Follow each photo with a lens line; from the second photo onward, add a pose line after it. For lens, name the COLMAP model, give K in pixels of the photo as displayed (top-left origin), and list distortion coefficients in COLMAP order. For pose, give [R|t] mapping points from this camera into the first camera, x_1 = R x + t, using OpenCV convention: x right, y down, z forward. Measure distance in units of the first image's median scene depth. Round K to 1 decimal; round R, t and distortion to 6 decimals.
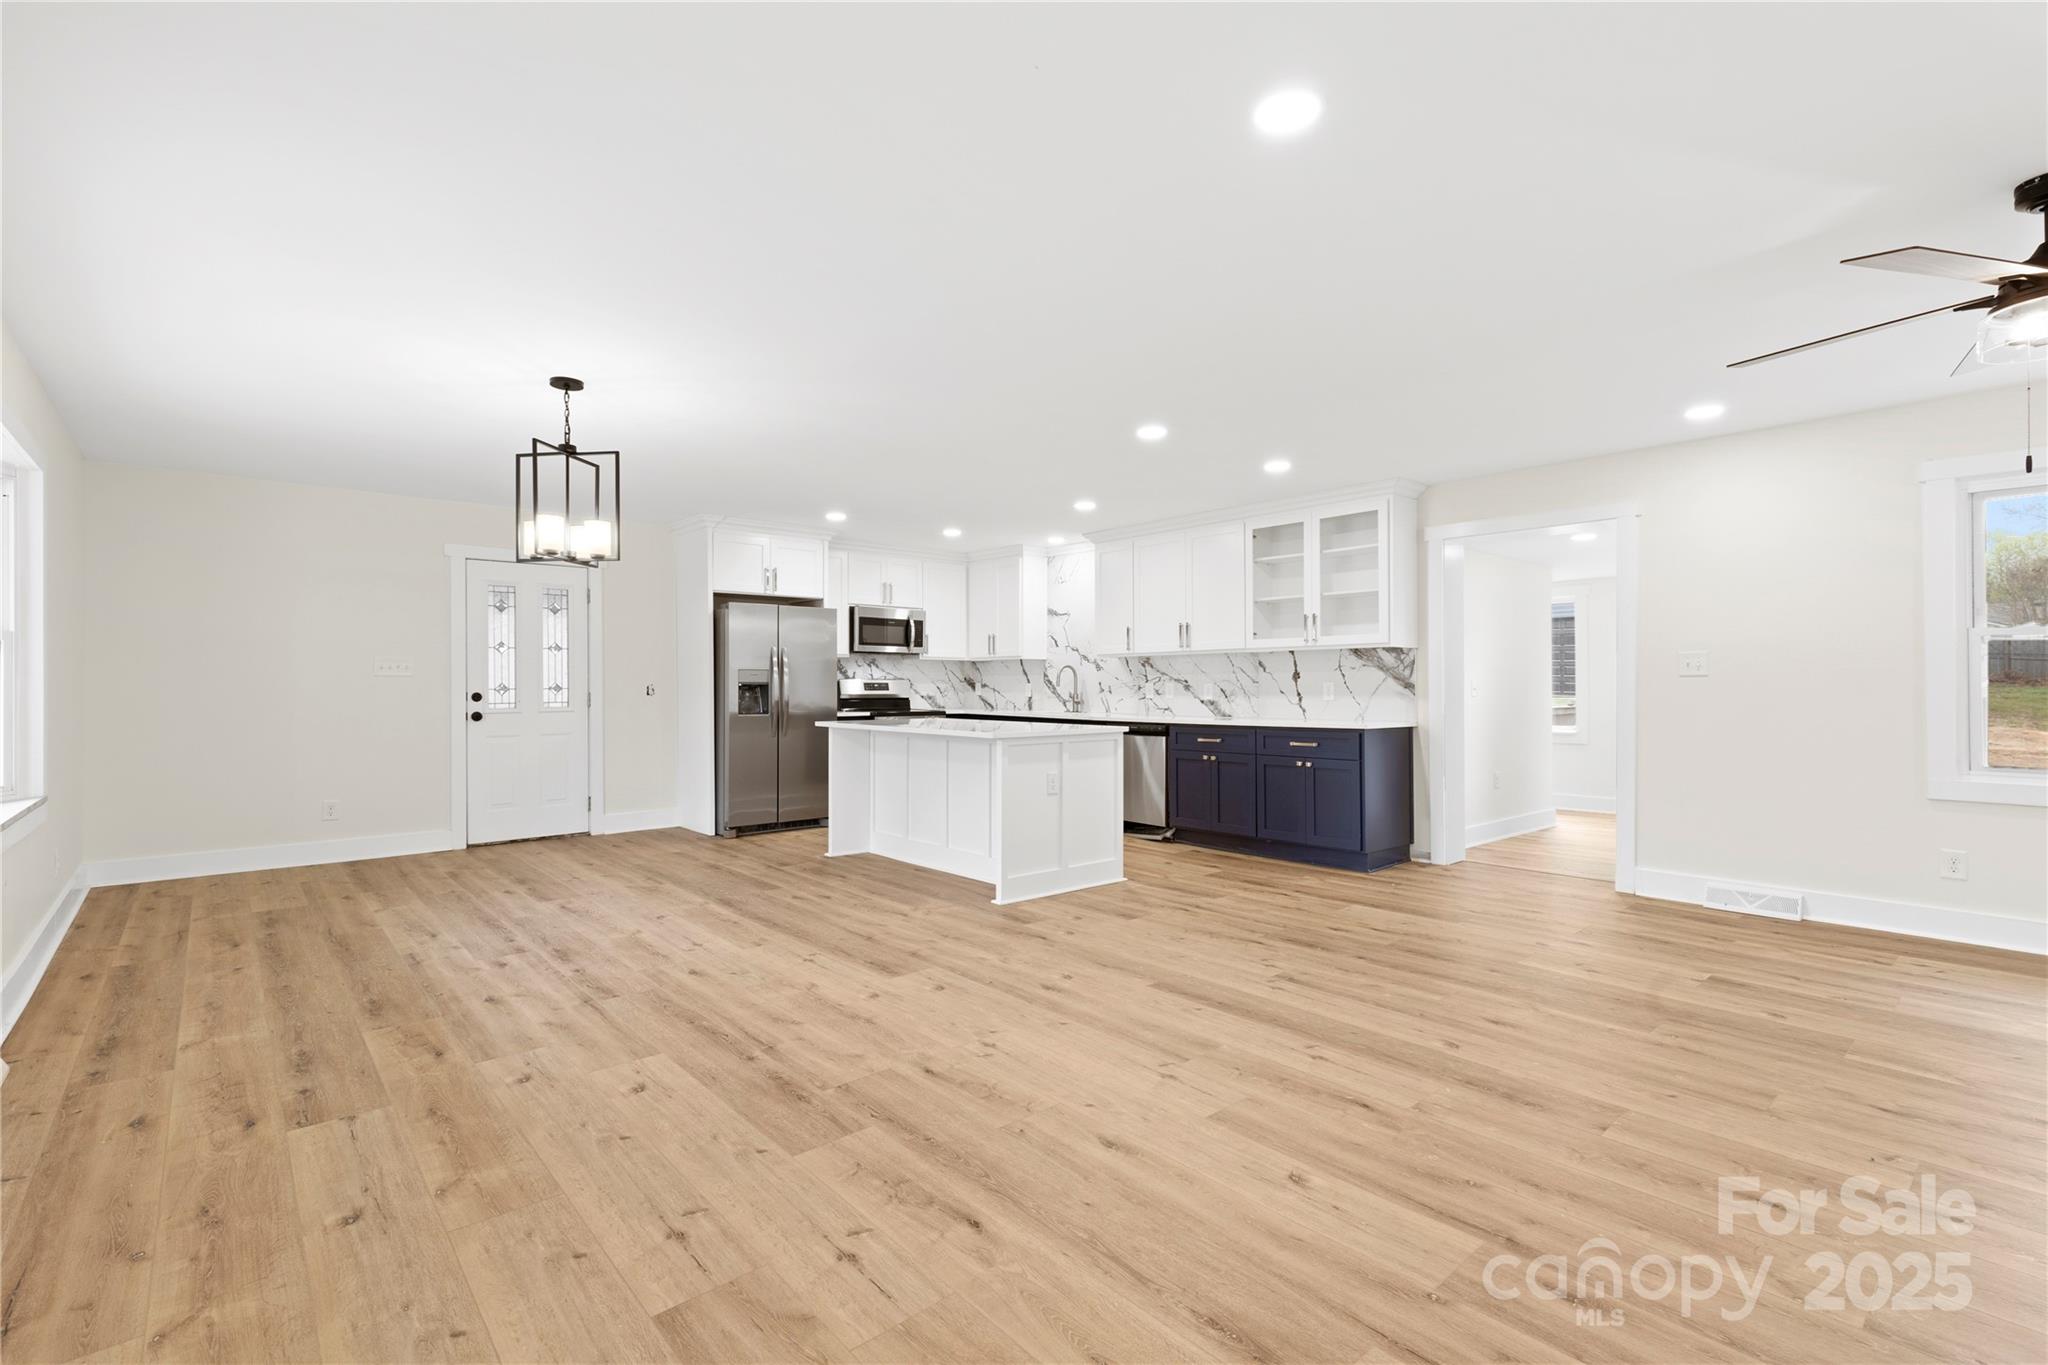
lens RADIAL K [[917.9, 0, 1018.1], [0, 917.9, 677.6], [0, 0, 1]] dist [0.007403, -0.001179]
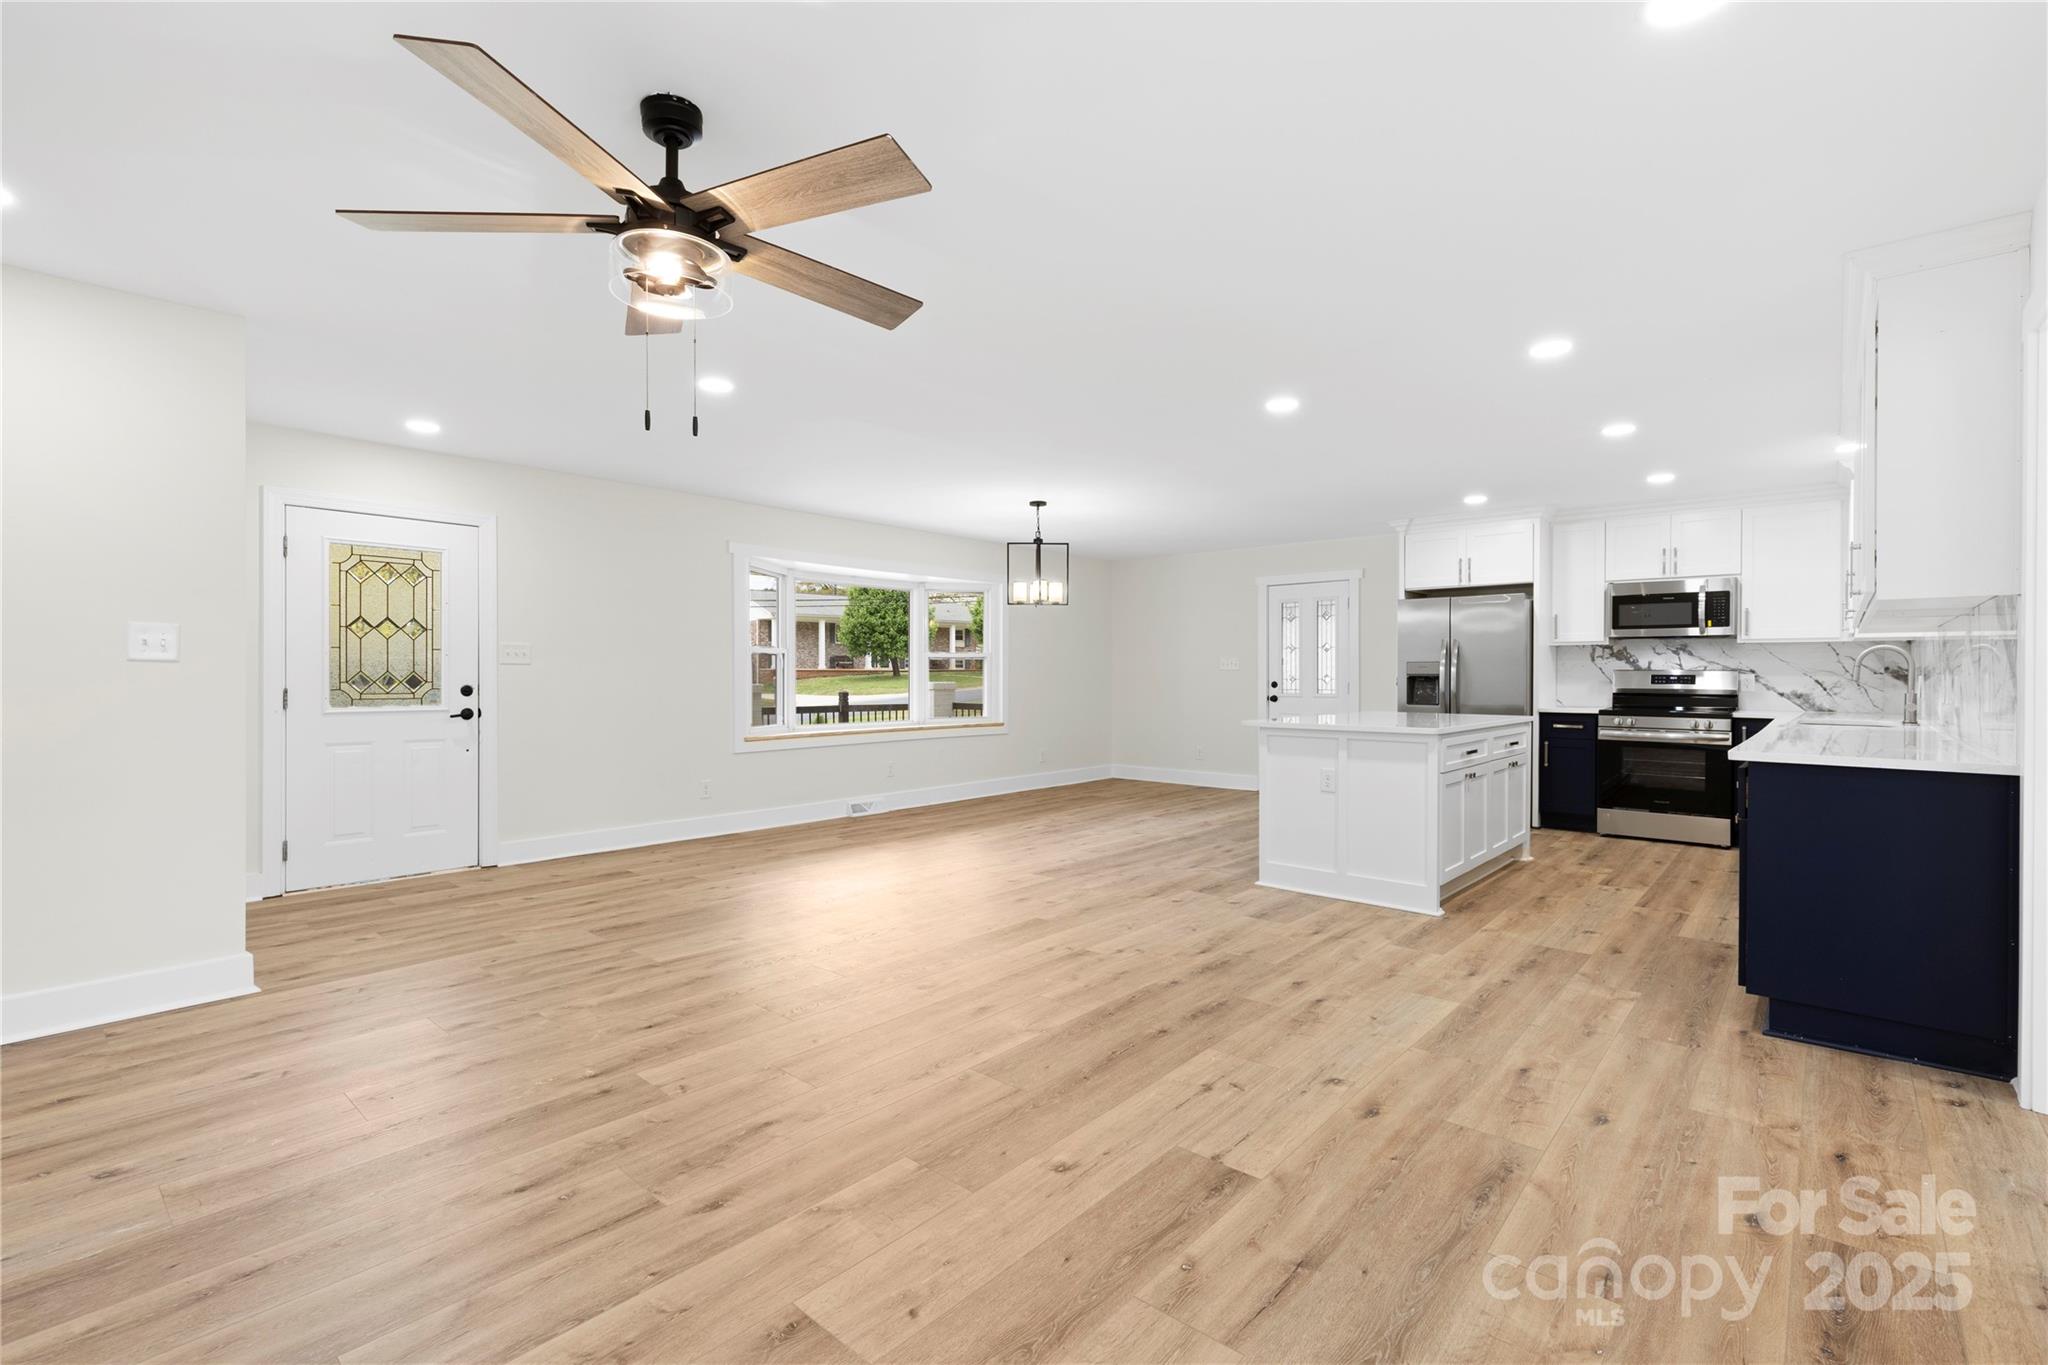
lens RADIAL K [[917.9, 0, 1017.8], [0, 917.9, 680.2], [0, 0, 1]] dist [0.007403, -0.001179]
pose [[0.127274, 0.005672, -0.991851, 0.811137], [0.005153, 0.999966, 0.006379, 0.003695], [0.991854, -0.005923, 0.127240, 0.485450]]
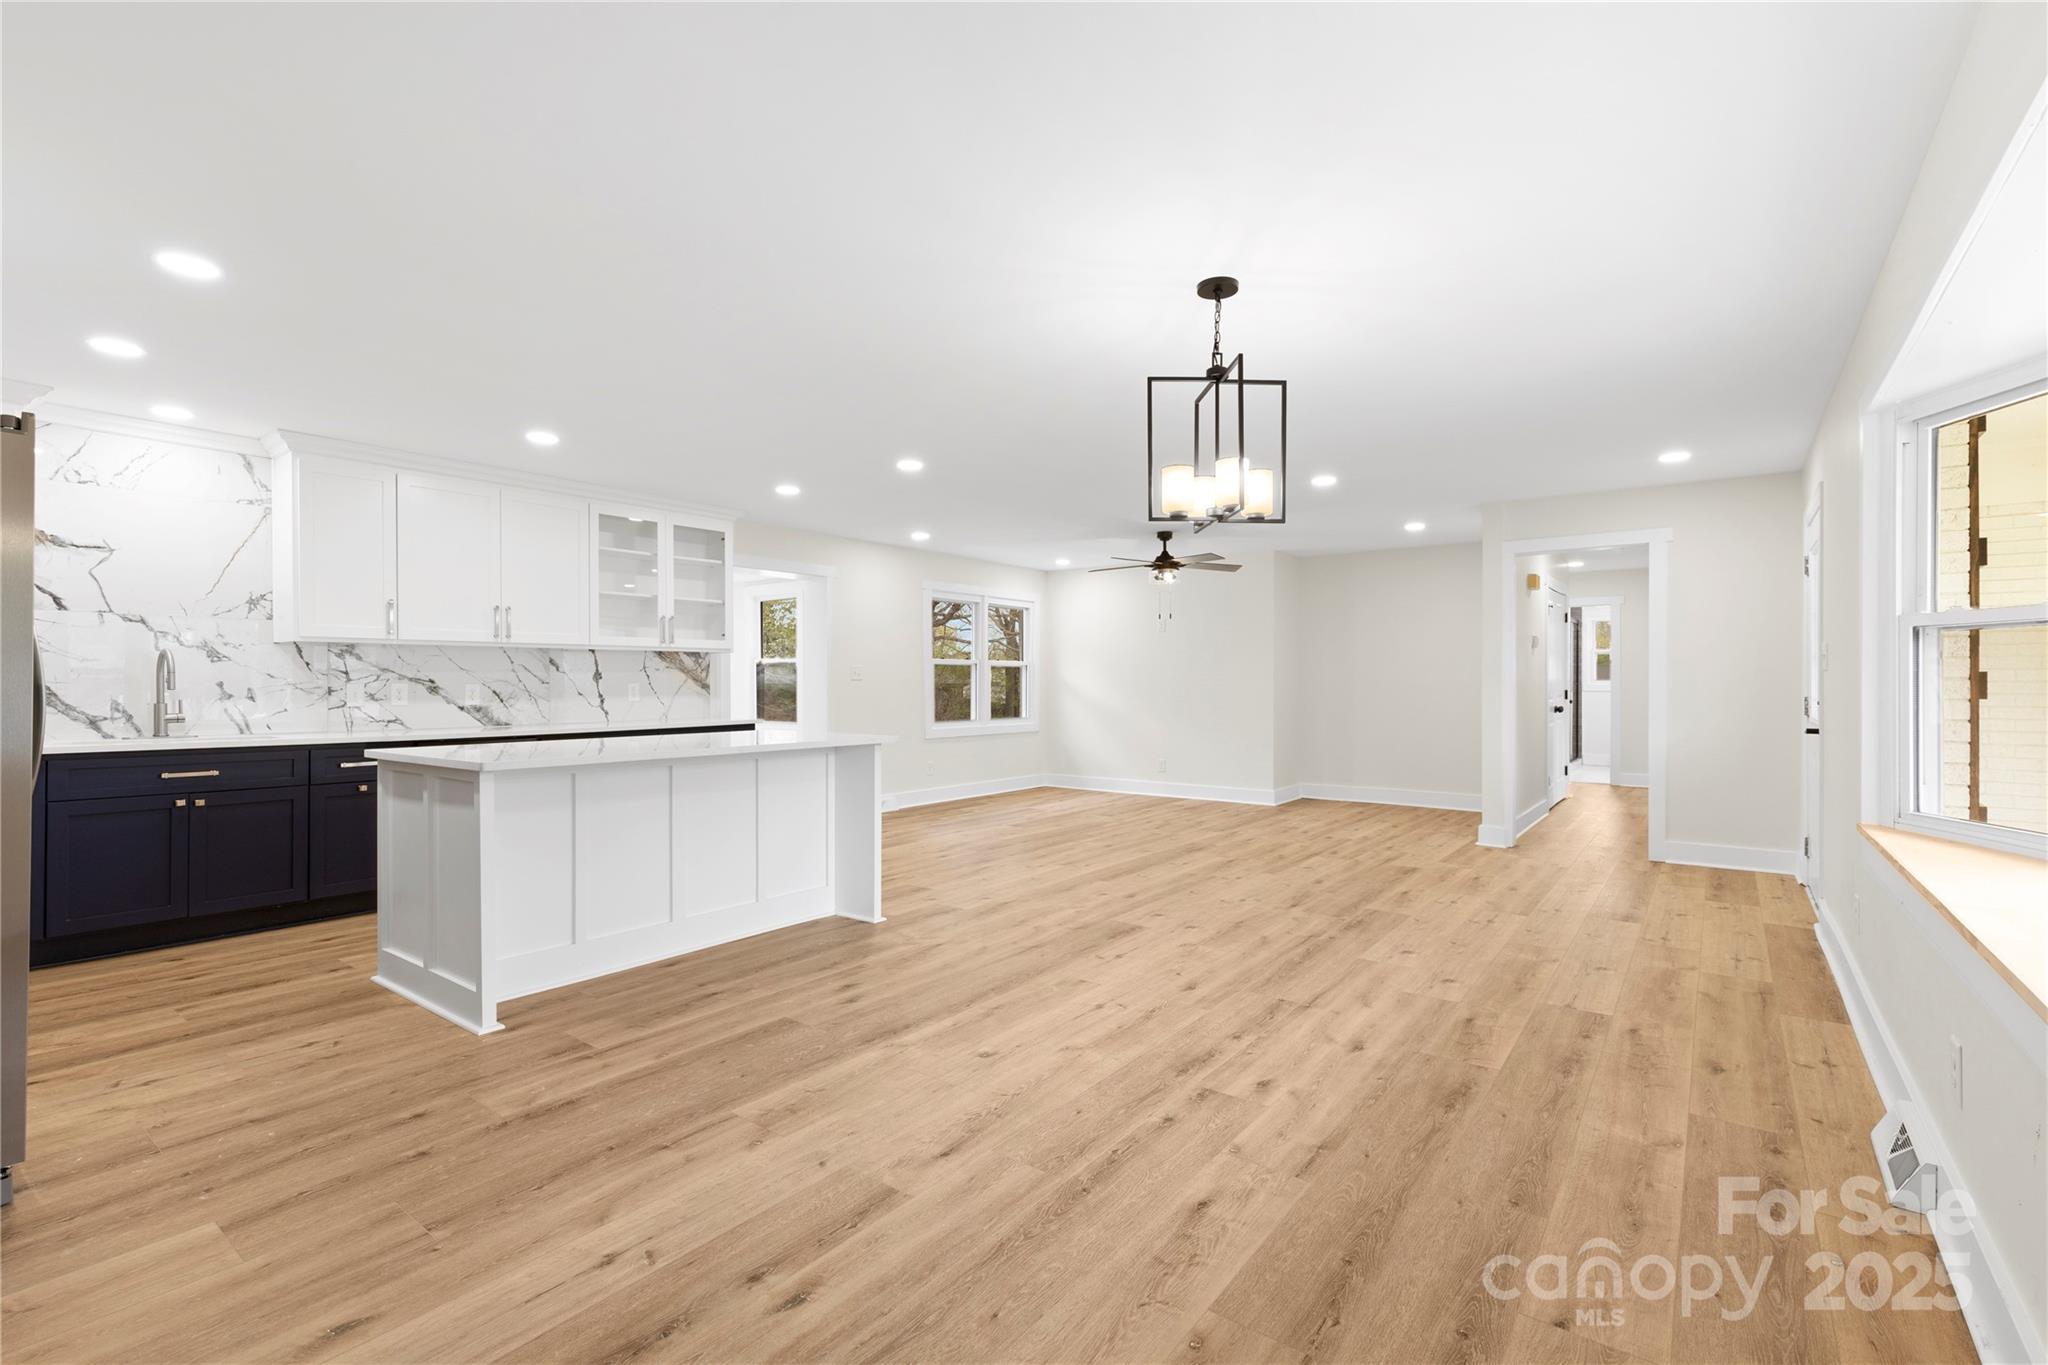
lens RADIAL K [[917.9, 0, 1019.0], [0, 917.9, 675.0], [0, 0, 1]] dist [0.007403, -0.001179]
pose [[-0.202664, 0.011712, 0.979178, -0.788041], [-0.006537, 0.999890, -0.013313, 0.007326], [-0.979227, -0.009099, -0.202565, 0.863142]]
